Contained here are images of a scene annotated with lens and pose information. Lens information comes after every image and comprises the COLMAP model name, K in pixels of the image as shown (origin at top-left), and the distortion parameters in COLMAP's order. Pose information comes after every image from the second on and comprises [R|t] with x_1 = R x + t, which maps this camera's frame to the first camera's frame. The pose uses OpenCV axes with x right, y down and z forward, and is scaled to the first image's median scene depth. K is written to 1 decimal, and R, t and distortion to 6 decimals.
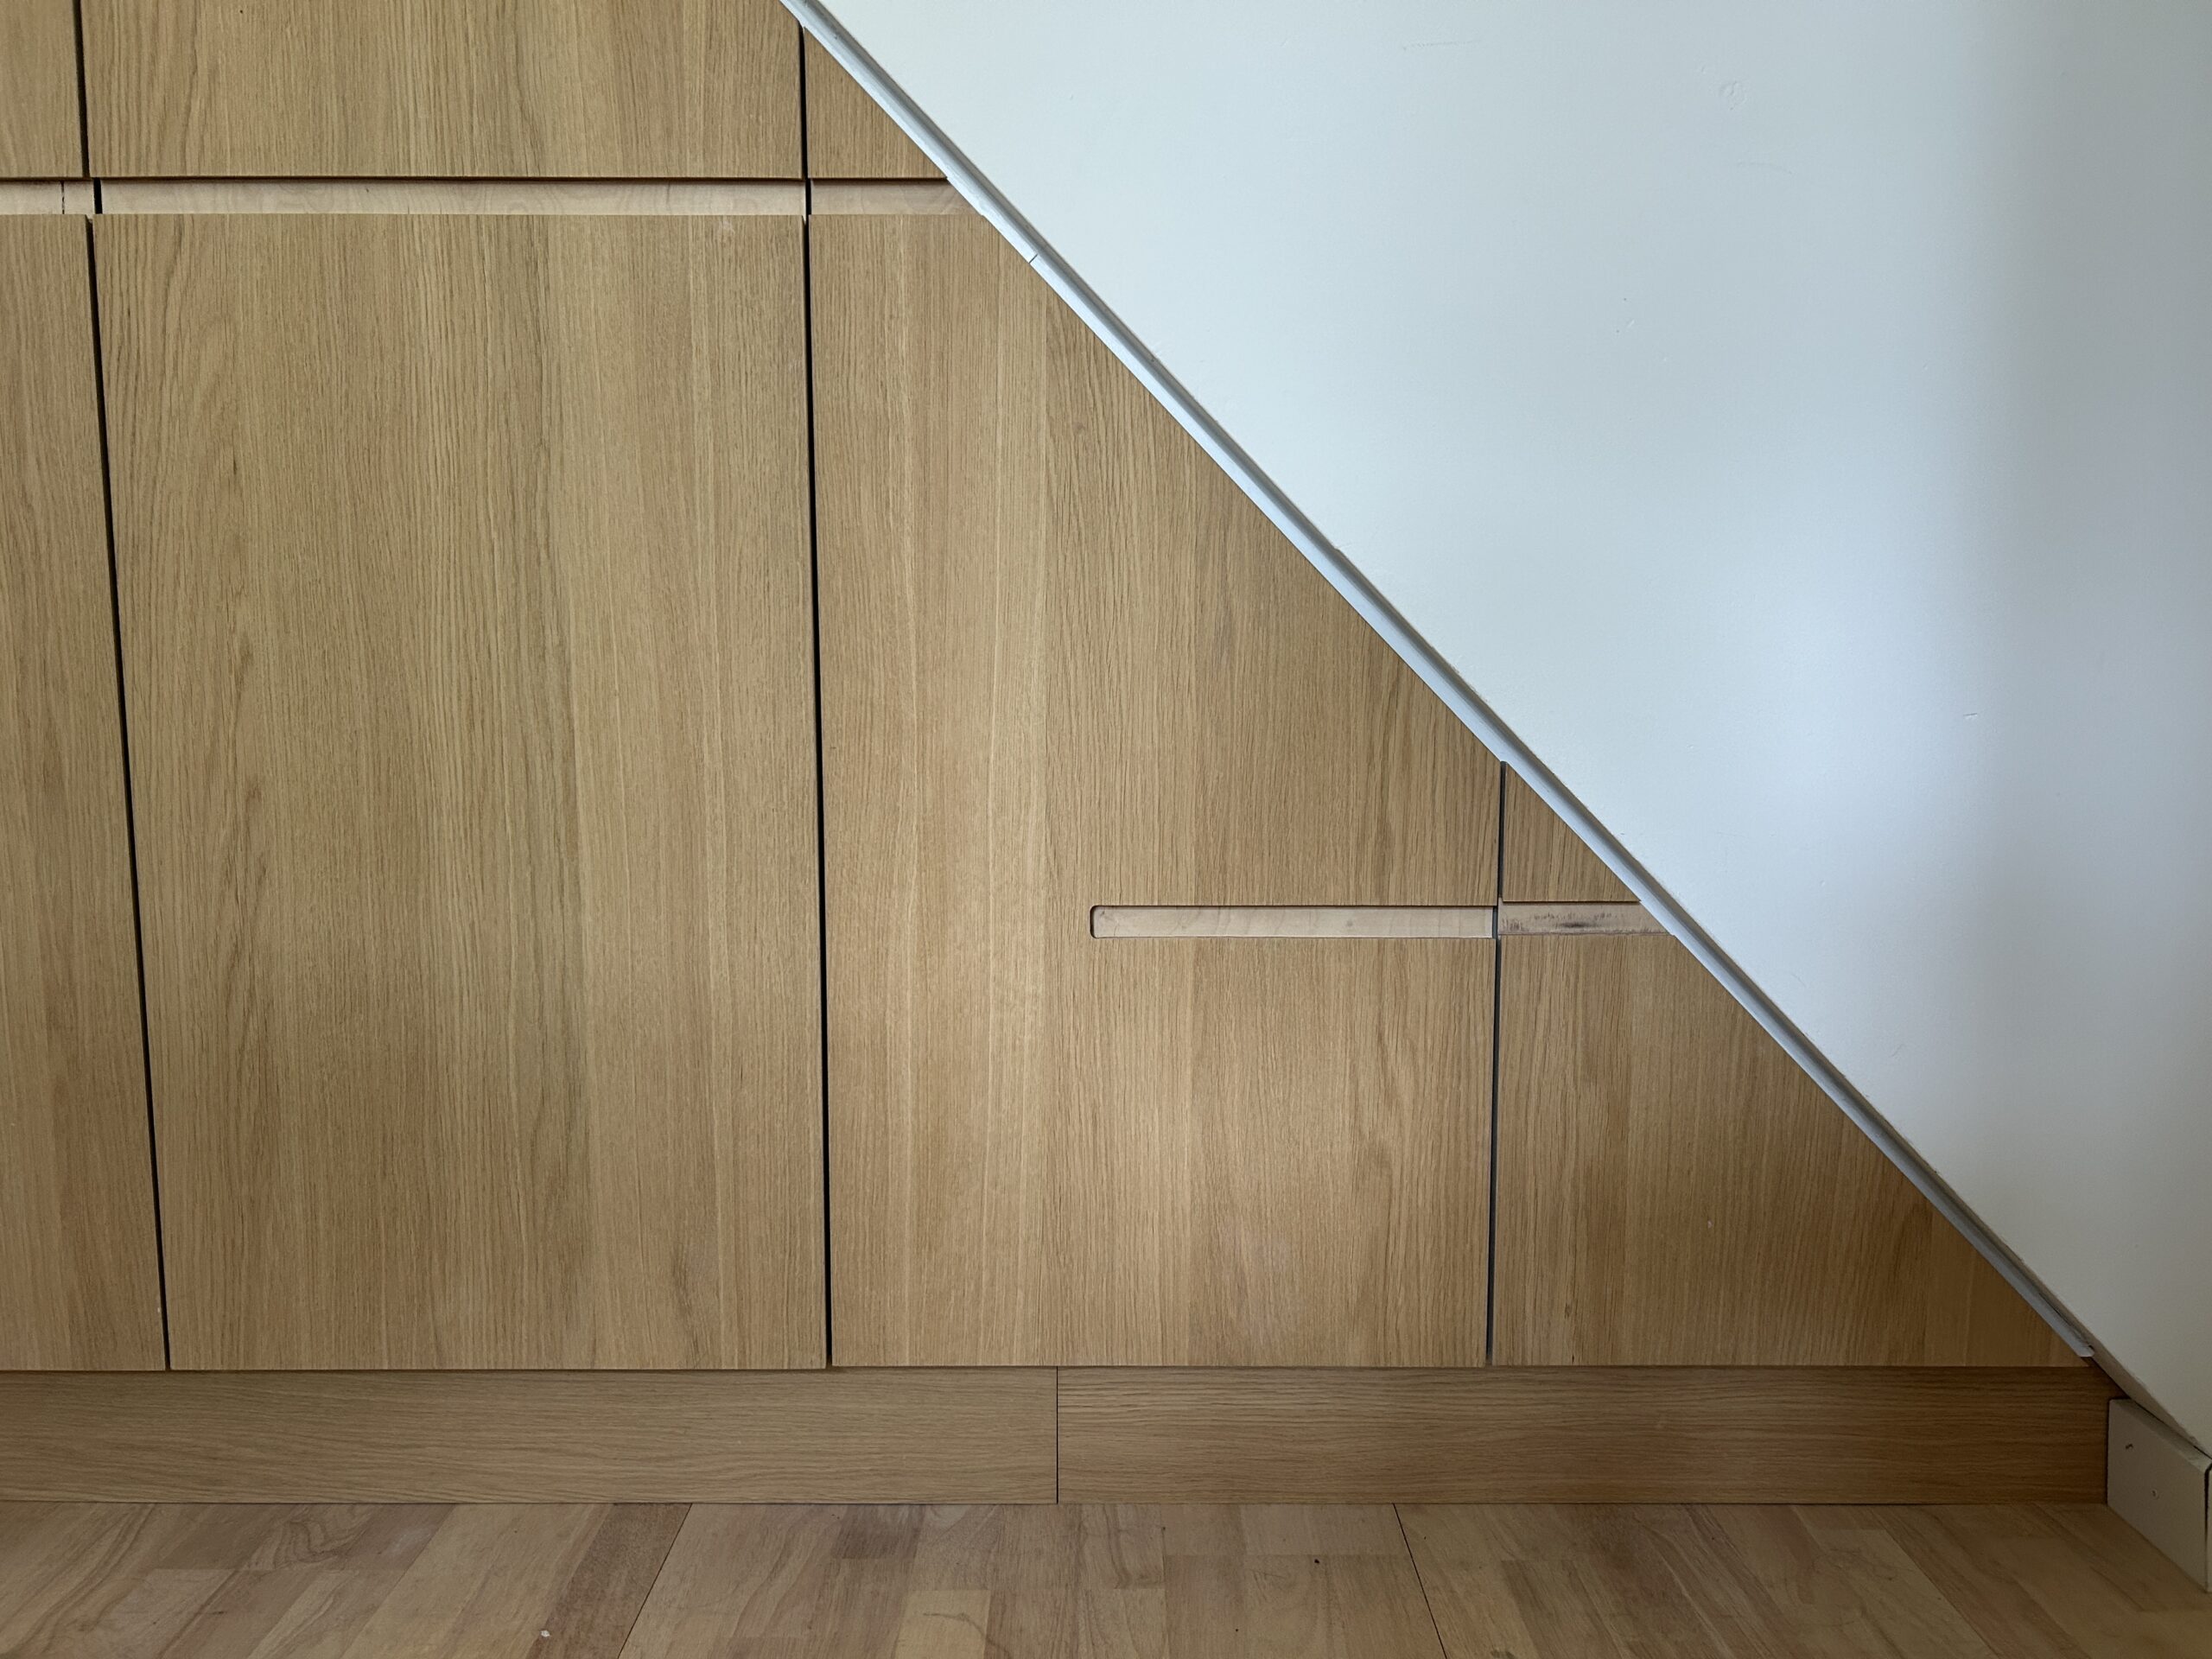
lens RADIAL K [[1664.7, 0, 1157.8], [0, 1664.7, 878.5], [0, 0, 1]] dist [0.054585, -0.060669]
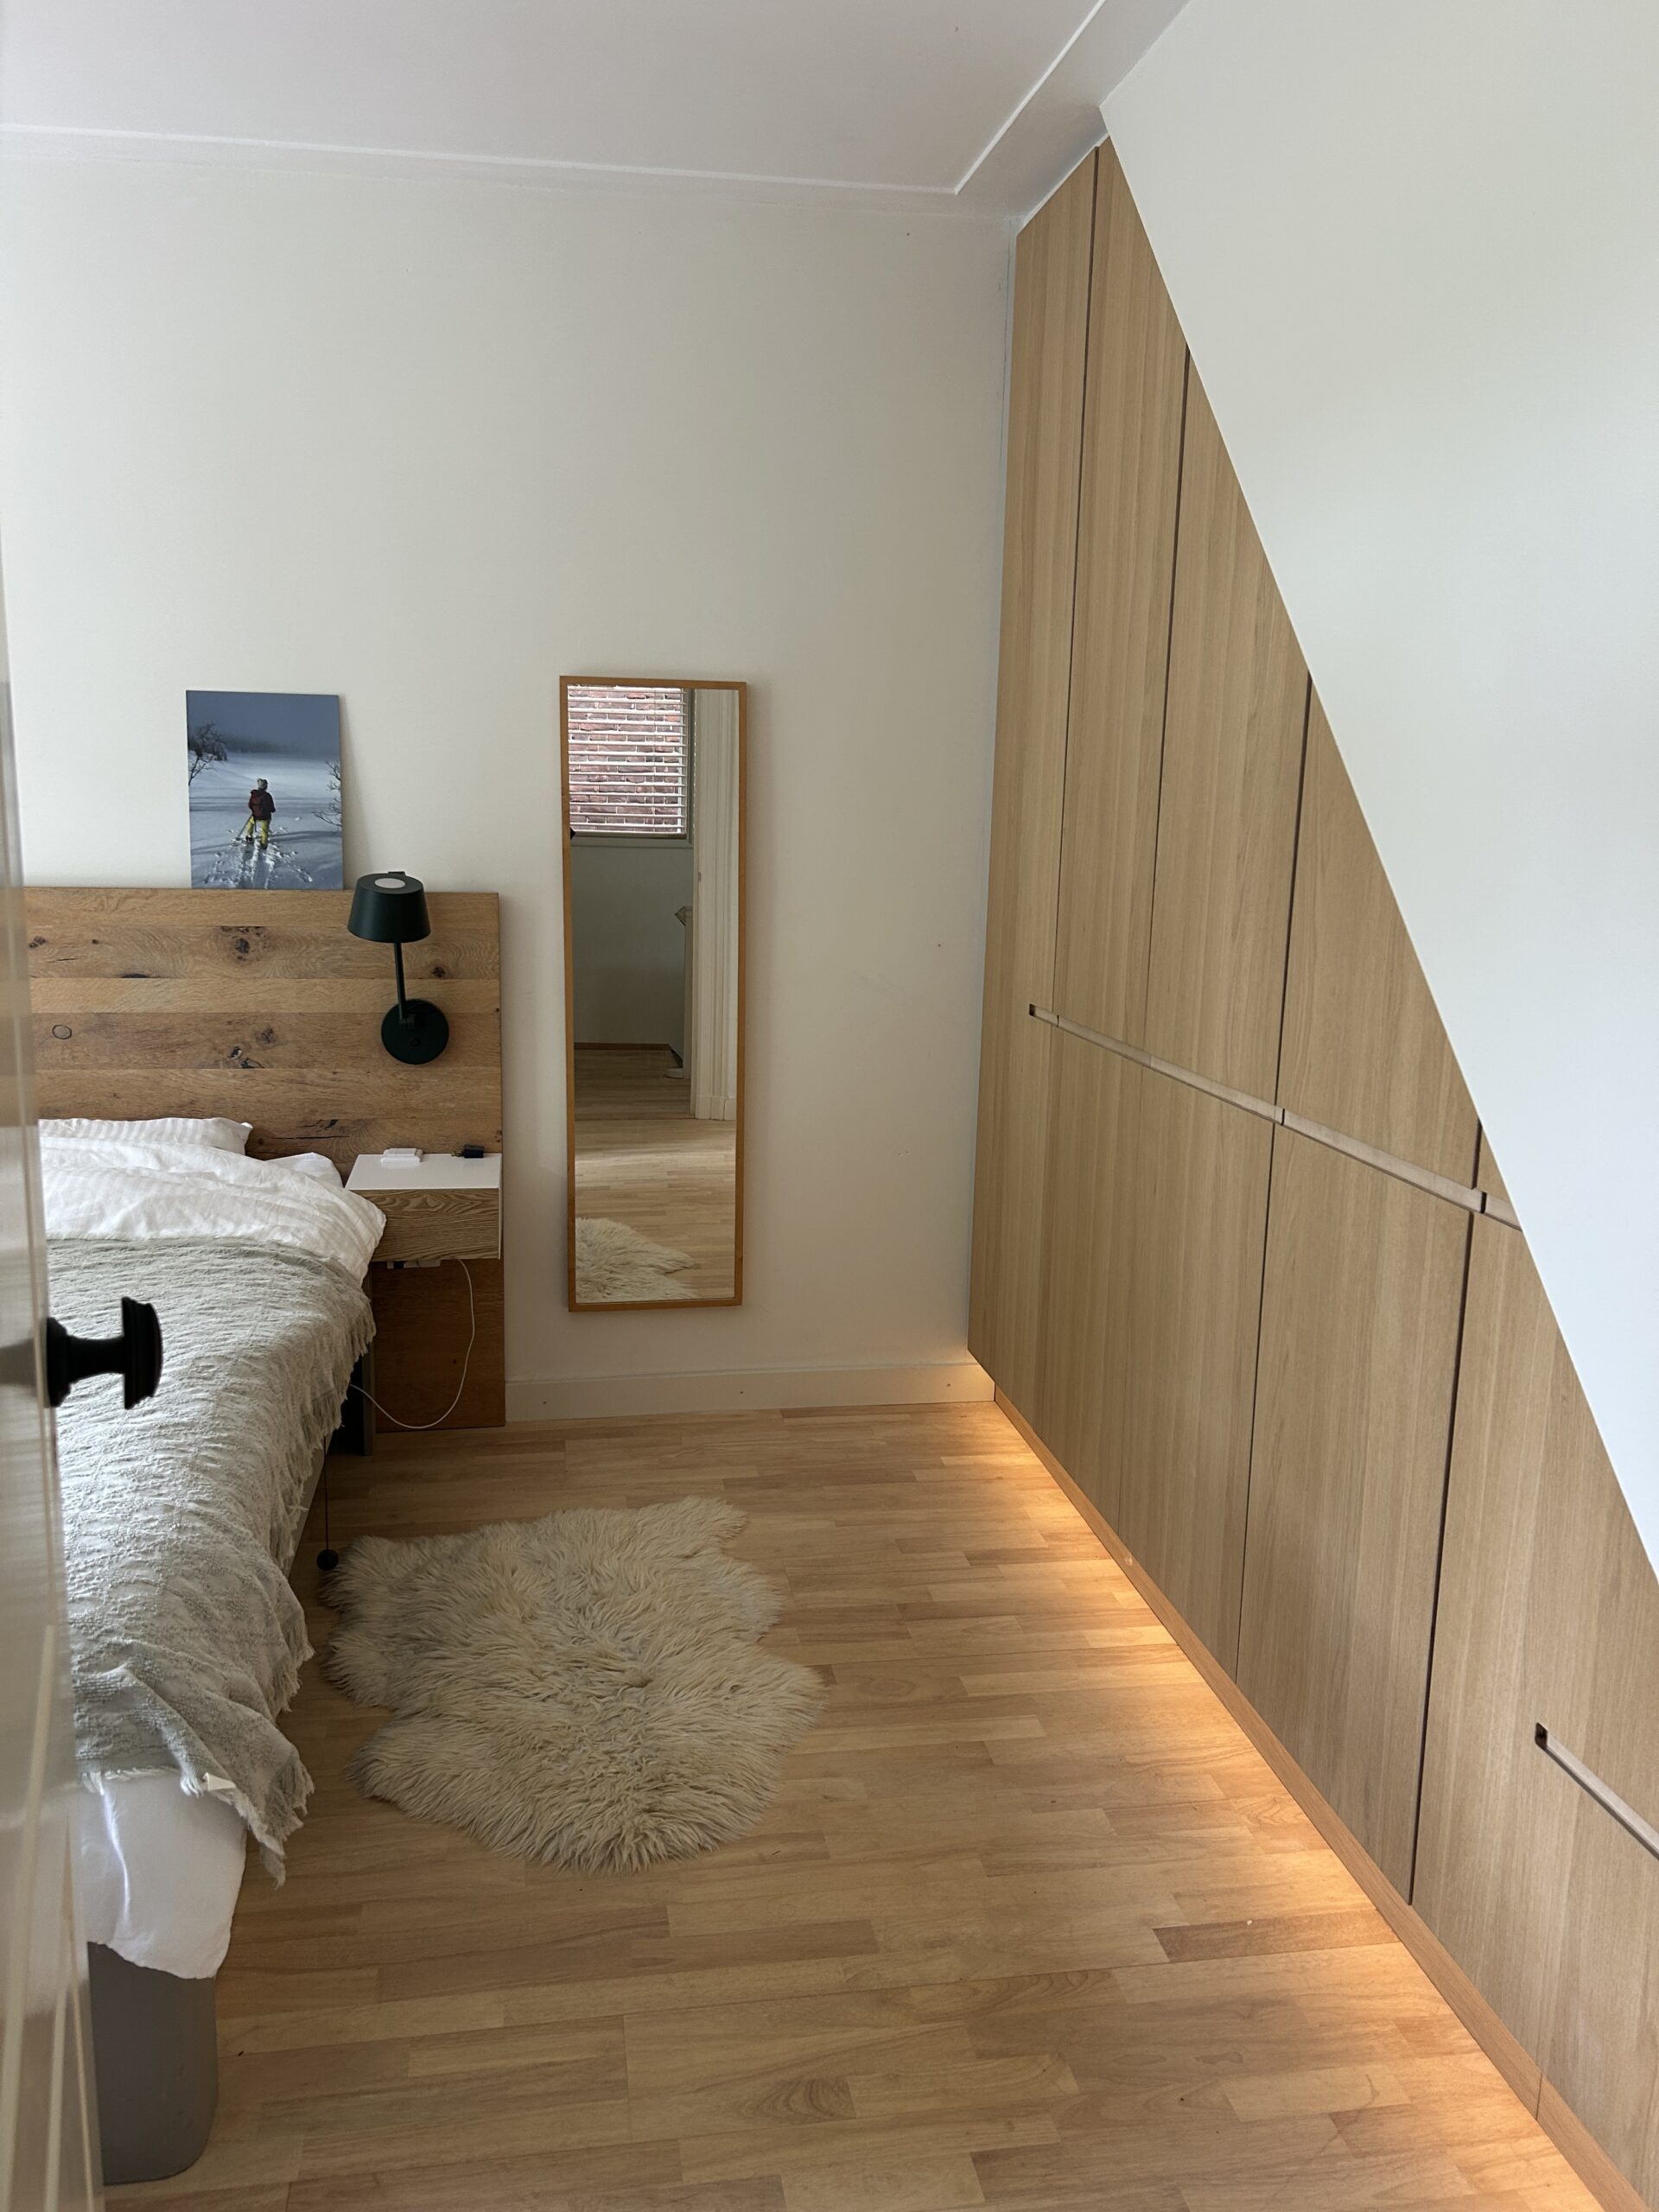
lens RADIAL K [[1664.7, 0, 810.3], [0, 1664.7, 1097.0], [0, 0, 1]] dist [0.054585, -0.060669]
pose [[0.160201, 0.176649, -0.971149, 1.136626], [-0.135054, 0.978526, 0.155713, -0.630922], [0.977802, 0.106213, 0.180618, 0.103466]]
